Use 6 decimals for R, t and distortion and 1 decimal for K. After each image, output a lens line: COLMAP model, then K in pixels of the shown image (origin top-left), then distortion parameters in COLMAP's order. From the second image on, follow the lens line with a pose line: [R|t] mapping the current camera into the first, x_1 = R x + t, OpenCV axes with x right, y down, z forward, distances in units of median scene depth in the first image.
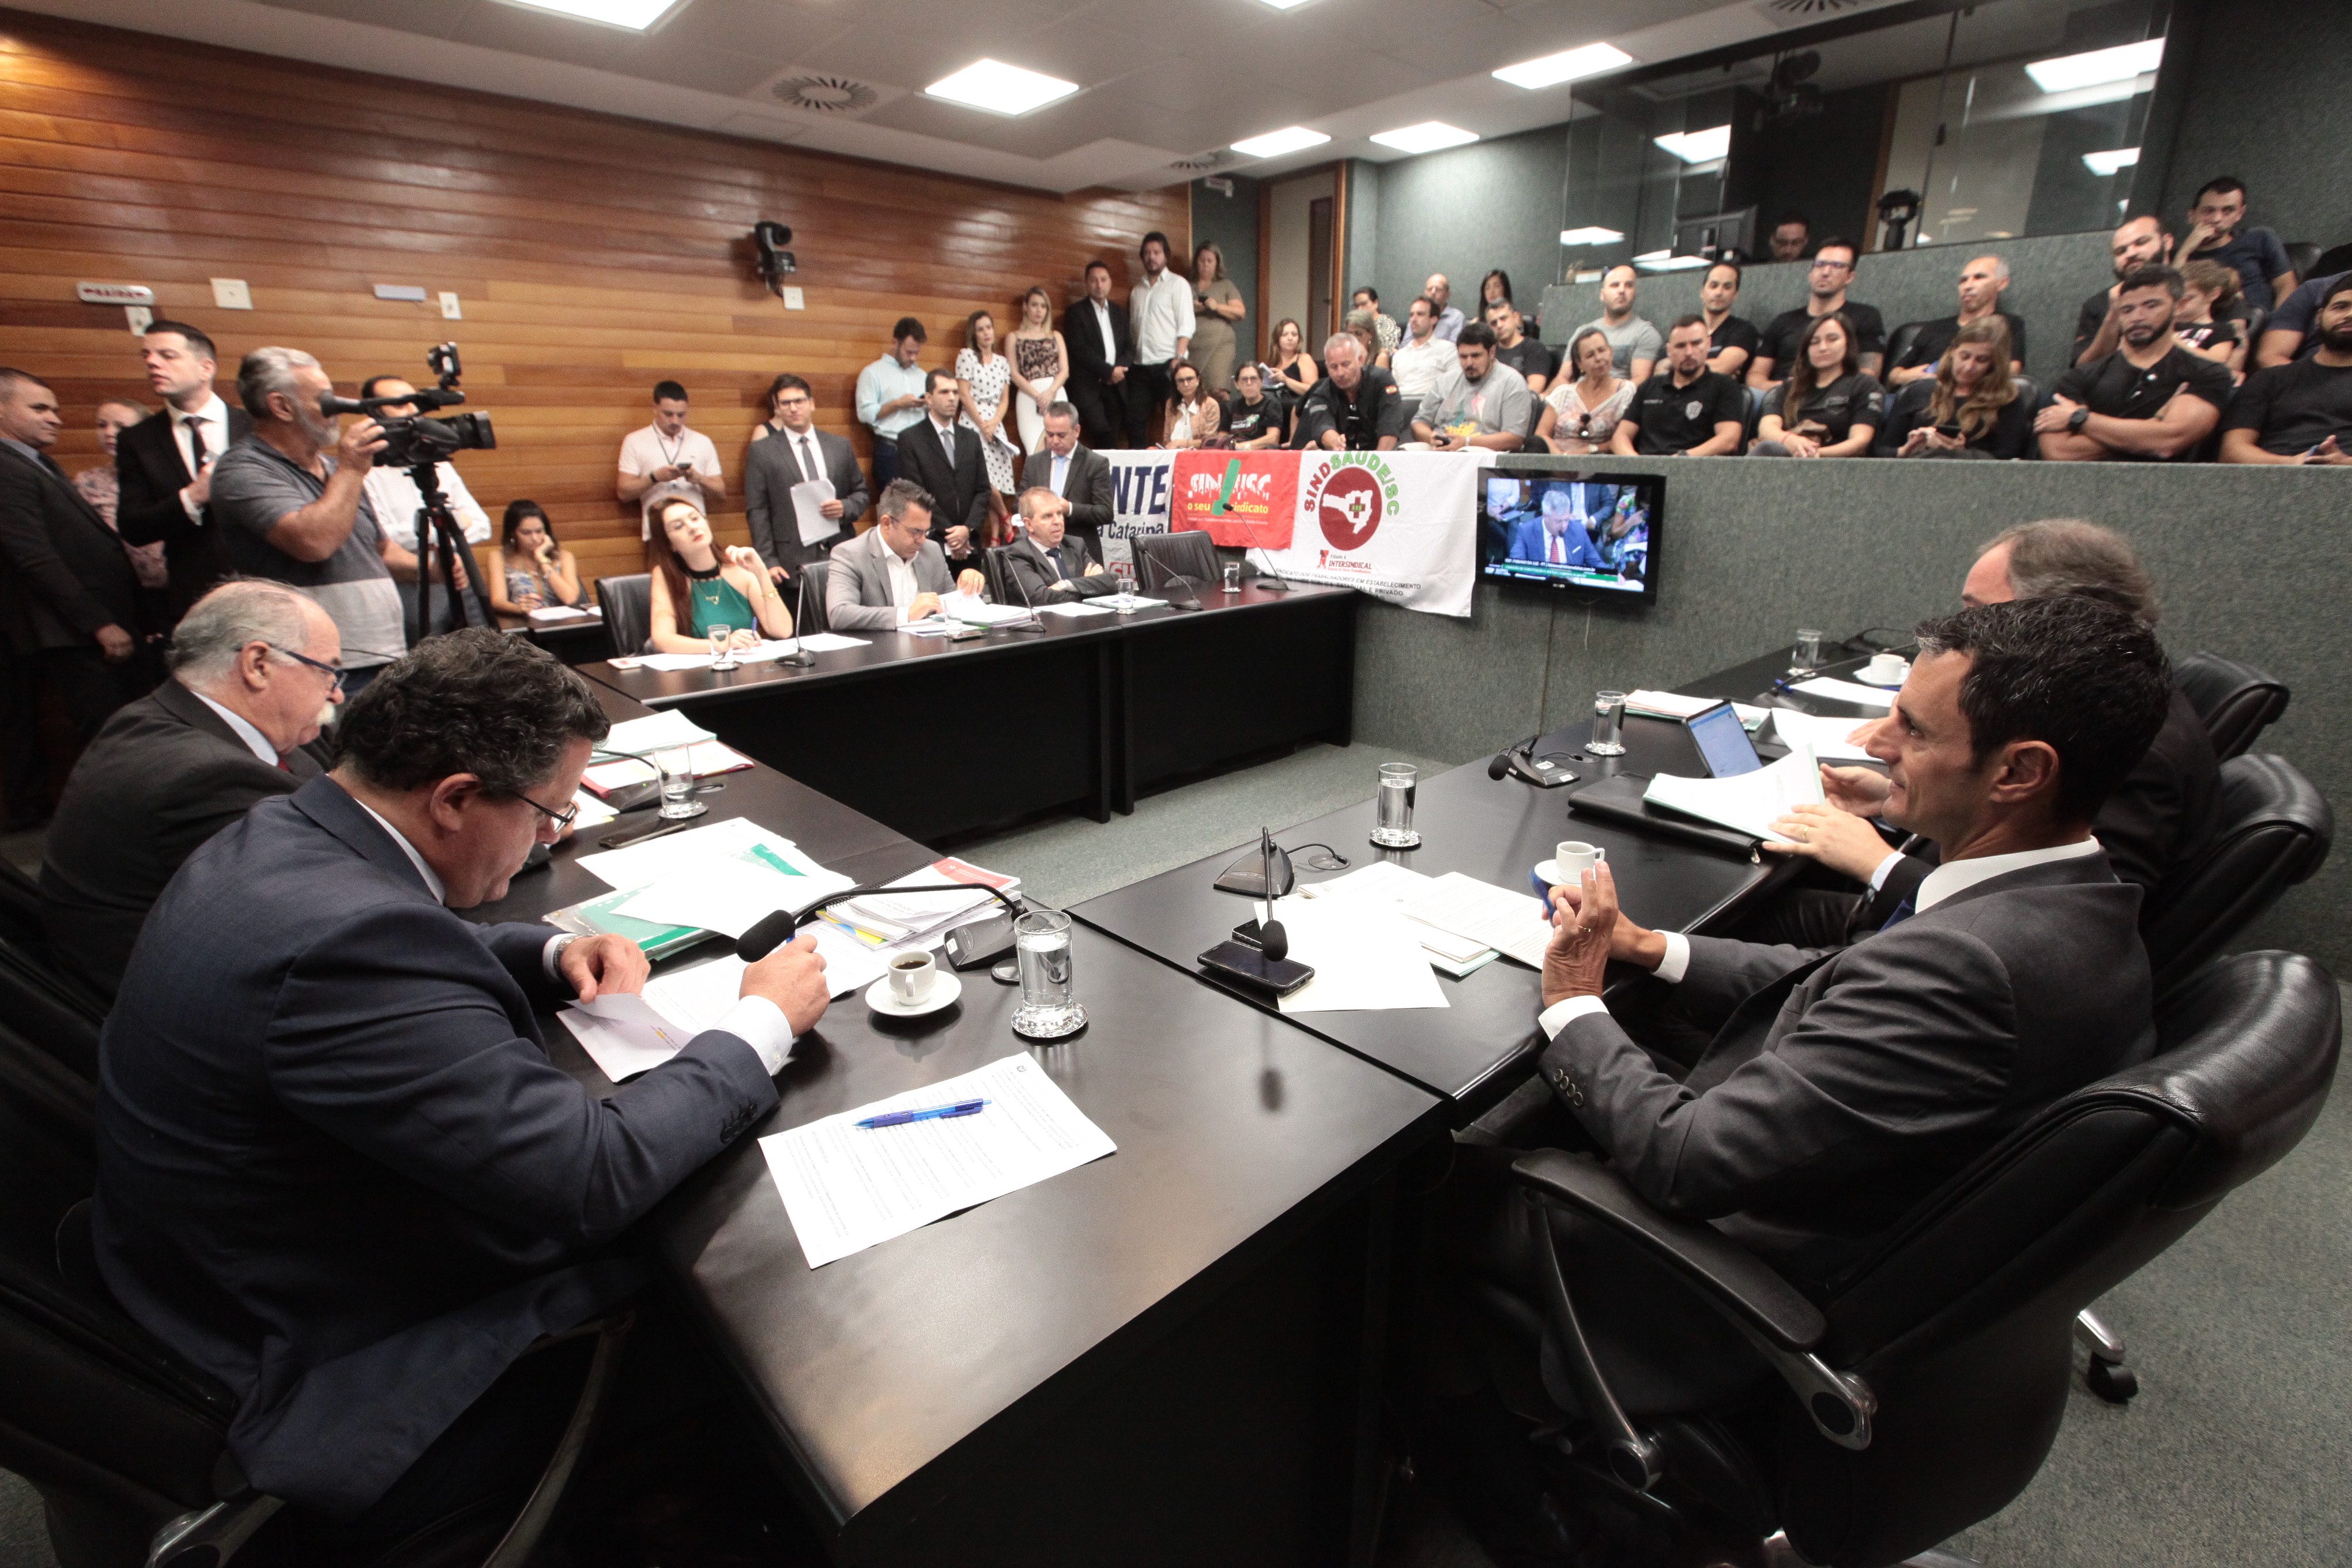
lens RADIAL K [[1110.7, 0, 1185.1], [0, 1110.7, 772.5], [0, 0, 1]] dist [-0.002985, 0.001845]
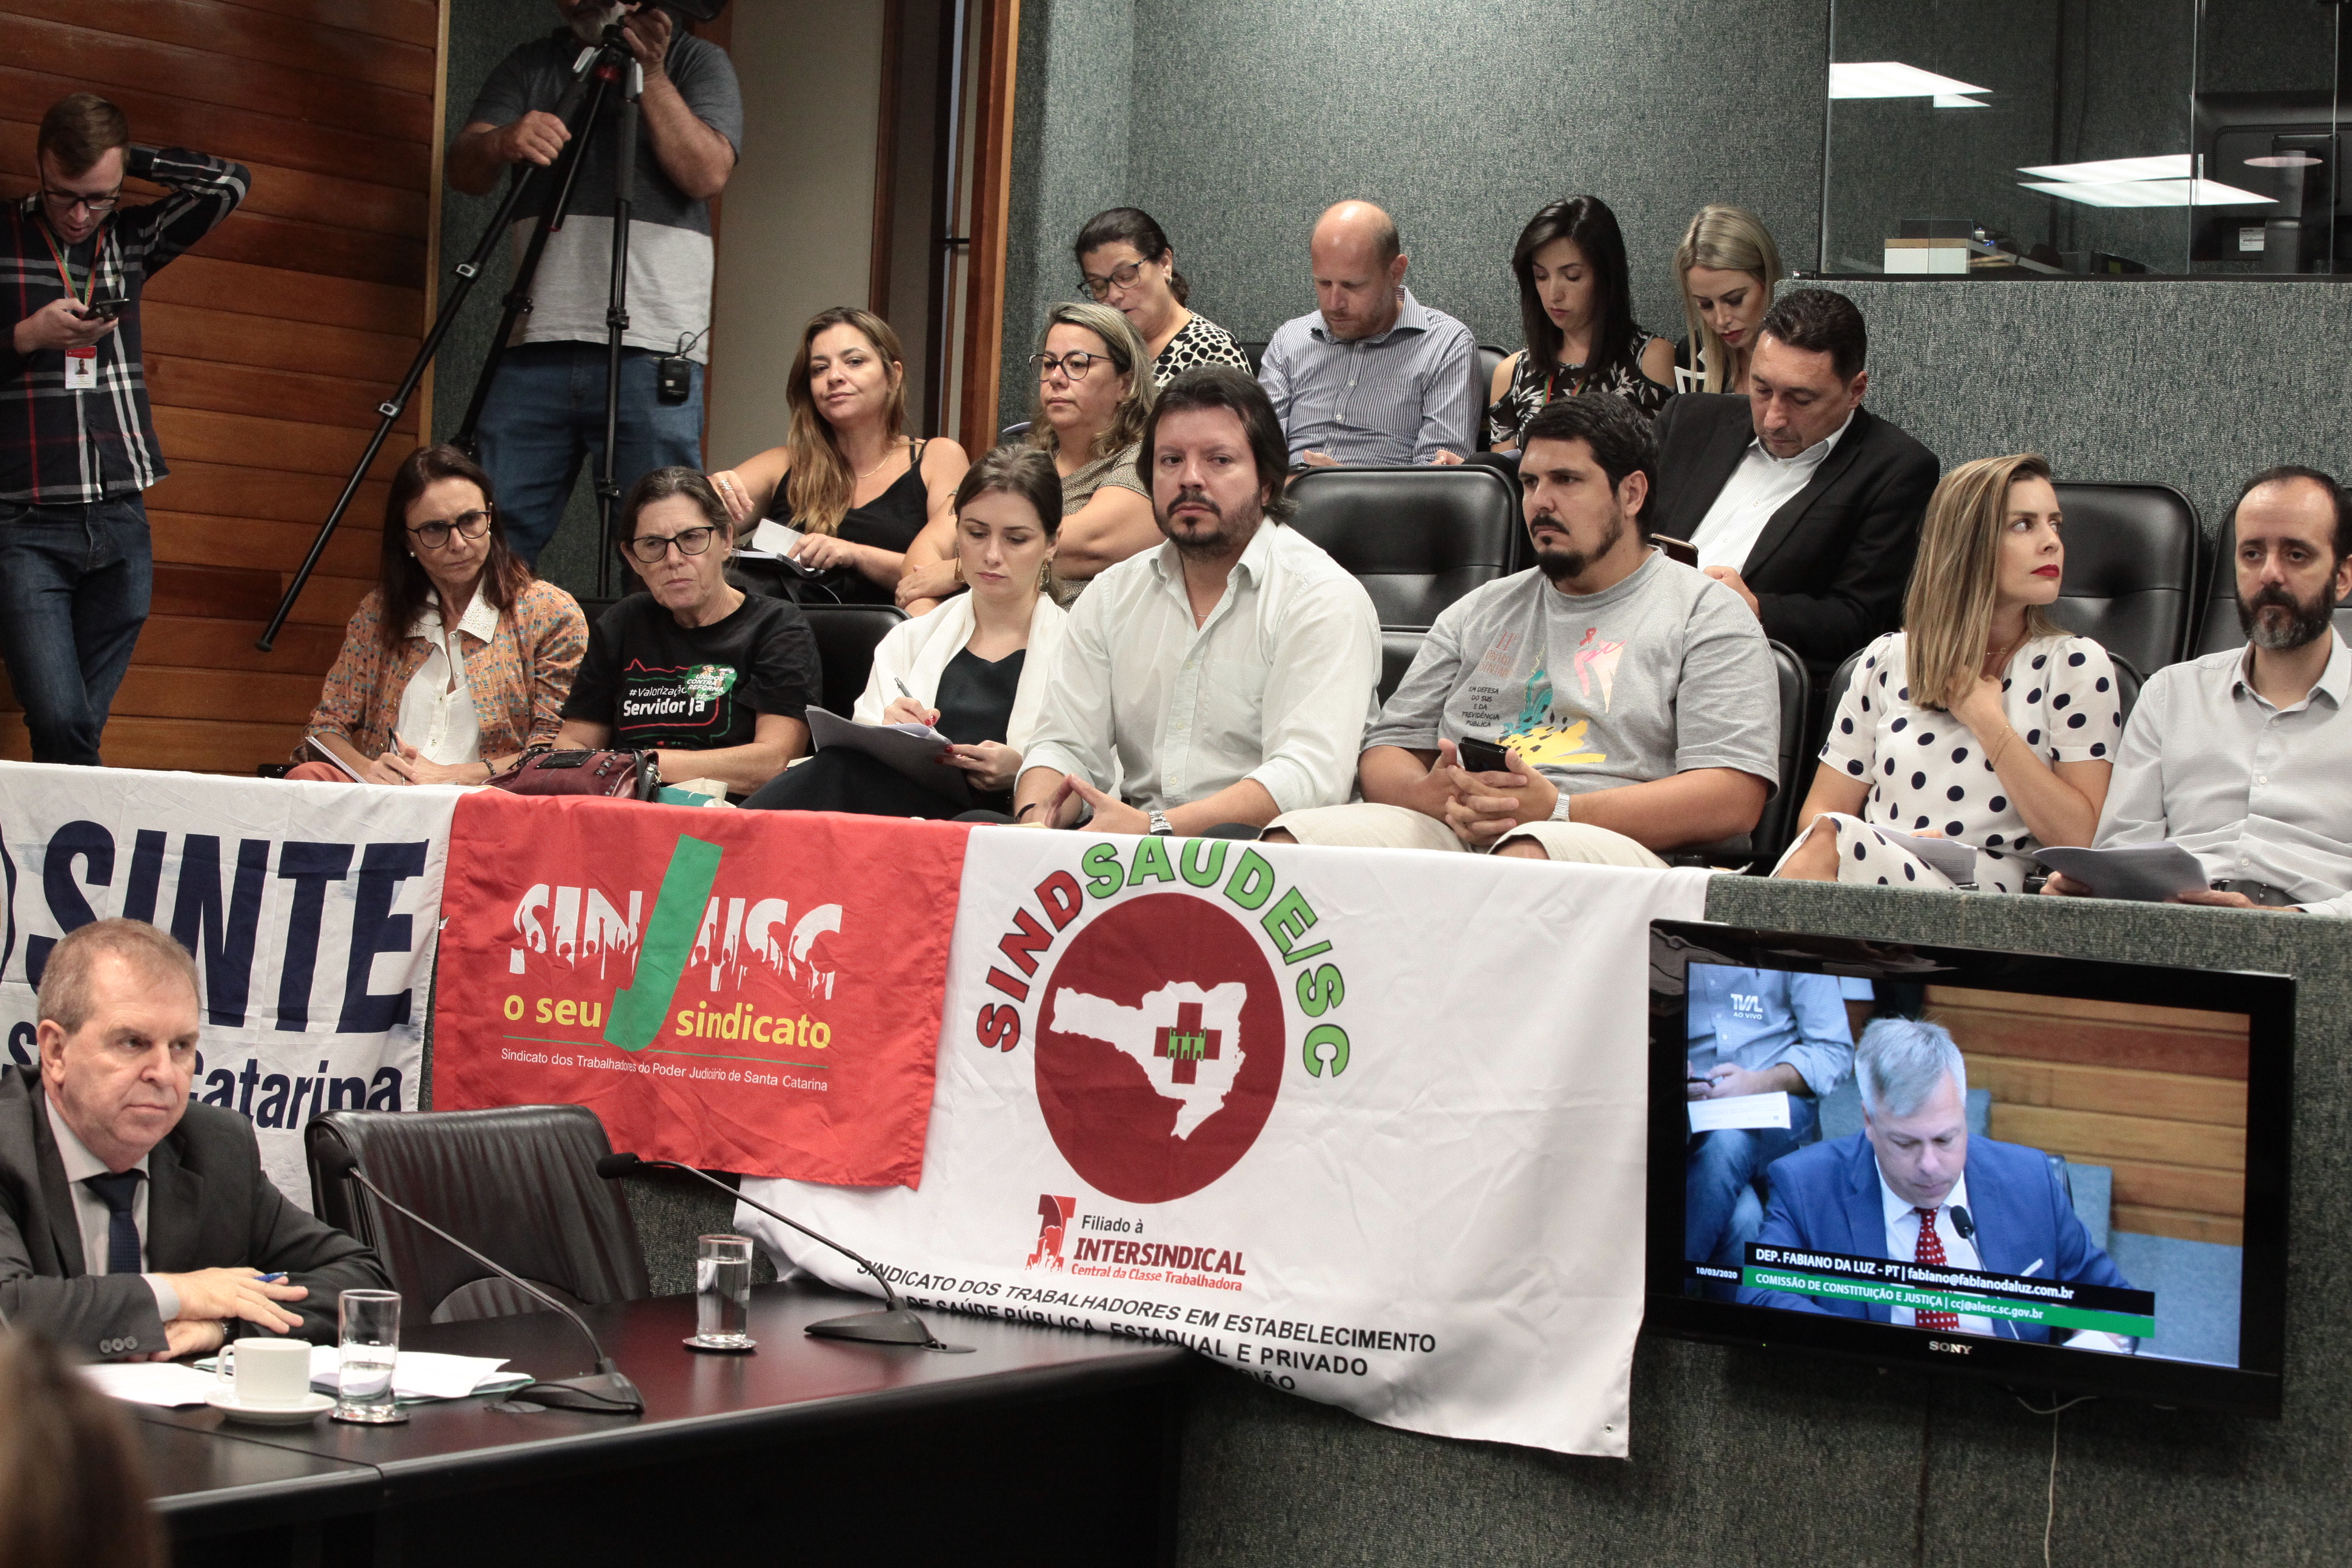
lens RADIAL K [[5014.1, 0, 1178.3], [0, 5014.1, 769.3], [0, 0, 1]] dist [-0.309158, 0.000000]
pose [[0.976521, 0.044827, 0.210705, -0.101870], [0.013660, 0.963255, -0.268241, 0.018290], [-0.214987, 0.264821, 0.940027, -0.137212]]
